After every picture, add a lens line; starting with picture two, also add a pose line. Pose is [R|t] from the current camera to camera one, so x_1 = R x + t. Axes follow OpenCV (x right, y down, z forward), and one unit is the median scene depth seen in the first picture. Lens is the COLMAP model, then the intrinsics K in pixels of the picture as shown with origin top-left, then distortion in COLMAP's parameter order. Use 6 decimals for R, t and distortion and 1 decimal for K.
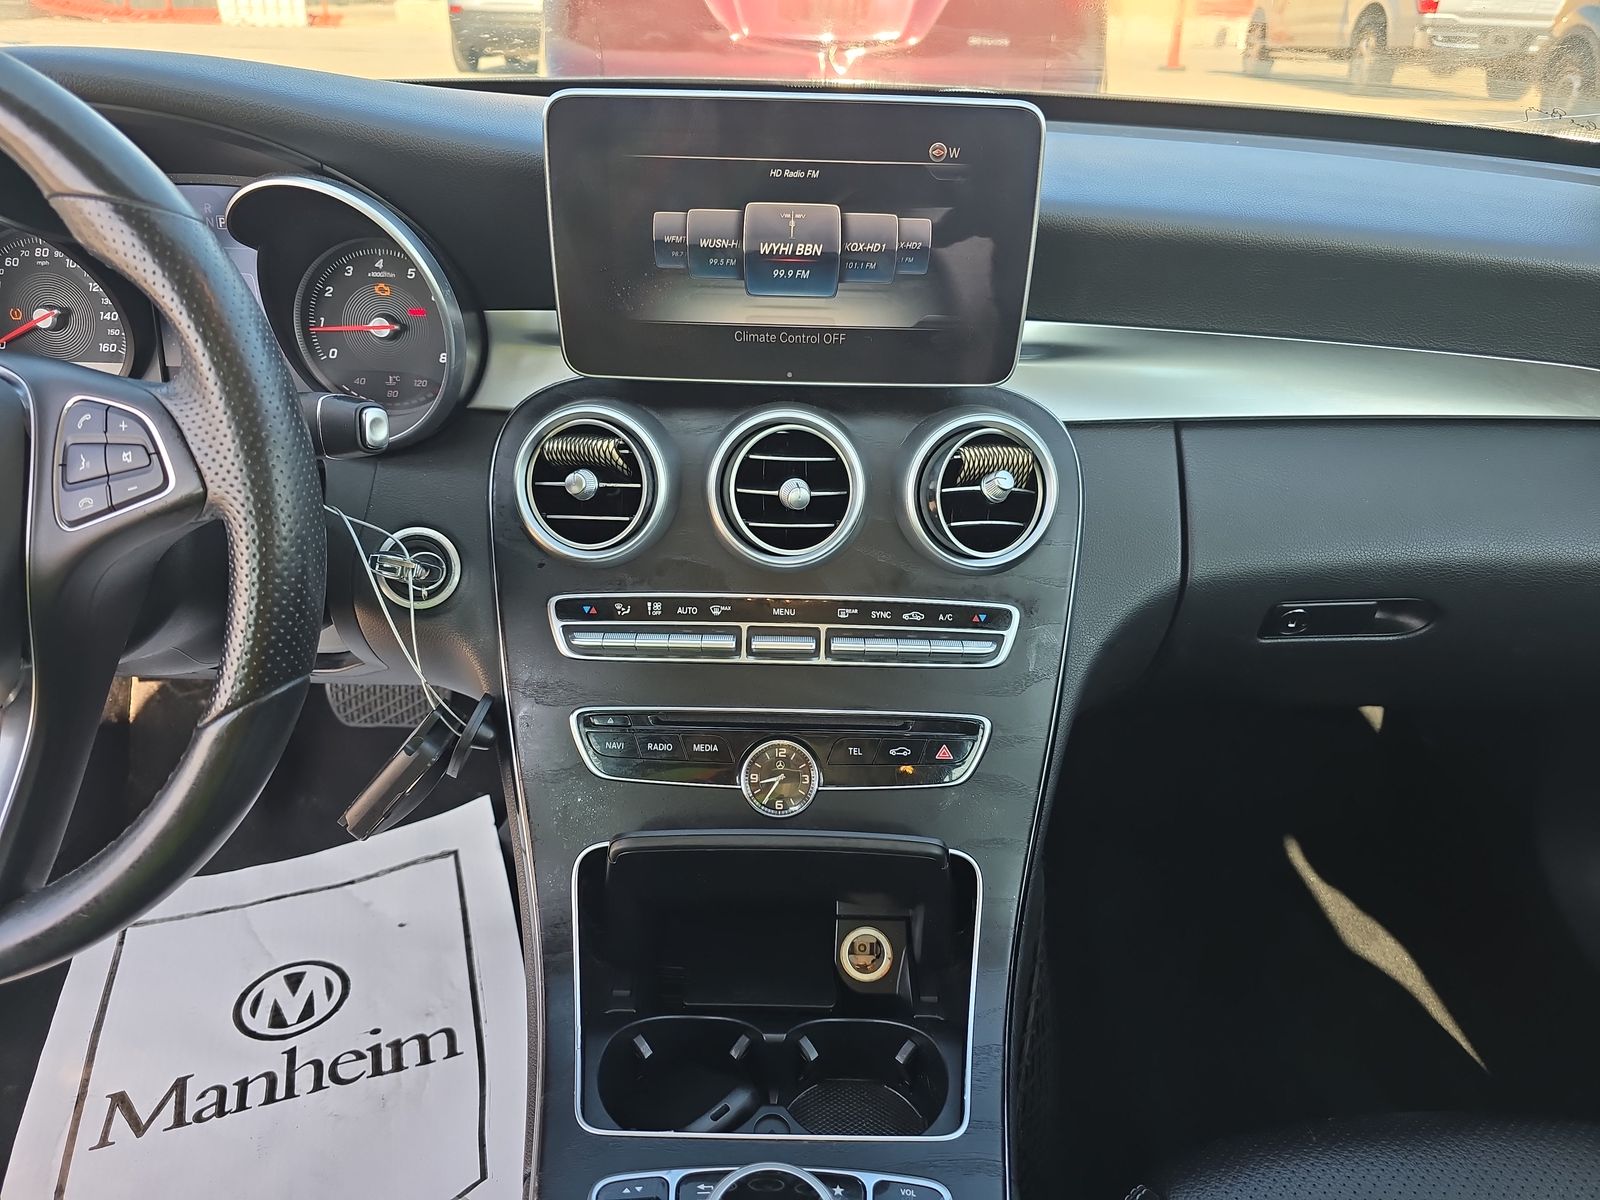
lens RADIAL K [[1112.8, 0, 687.5], [0, 1112.8, 597.3], [0, 0, 1]] dist [0.067827, -0.065761]
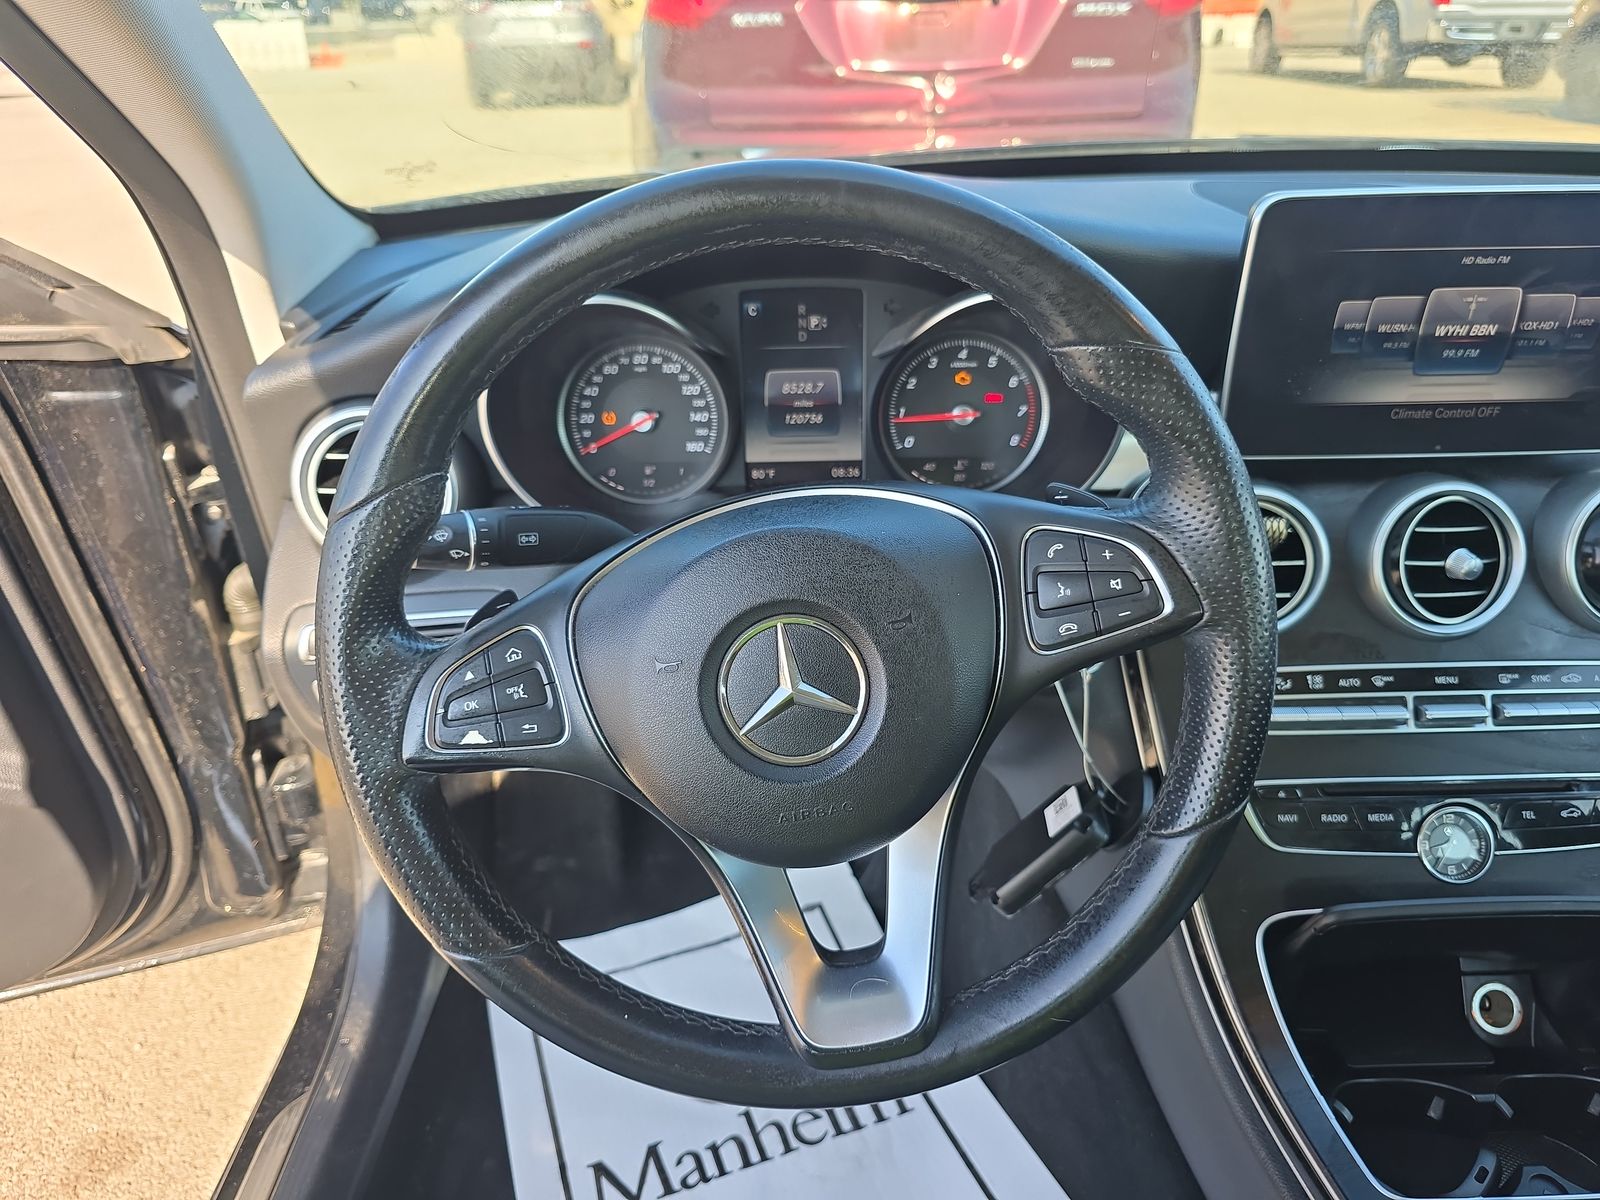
lens RADIAL K [[1112.8, 0, 789.7], [0, 1112.8, 607.9], [0, 0, 1]] dist [0.067827, -0.065761]
pose [[0.999097, -0.042282, 0.004132, -0.518572], [0.042334, 0.999011, -0.013568, -0.064666], [-0.003554, 0.013731, 0.999899, -0.033755]]
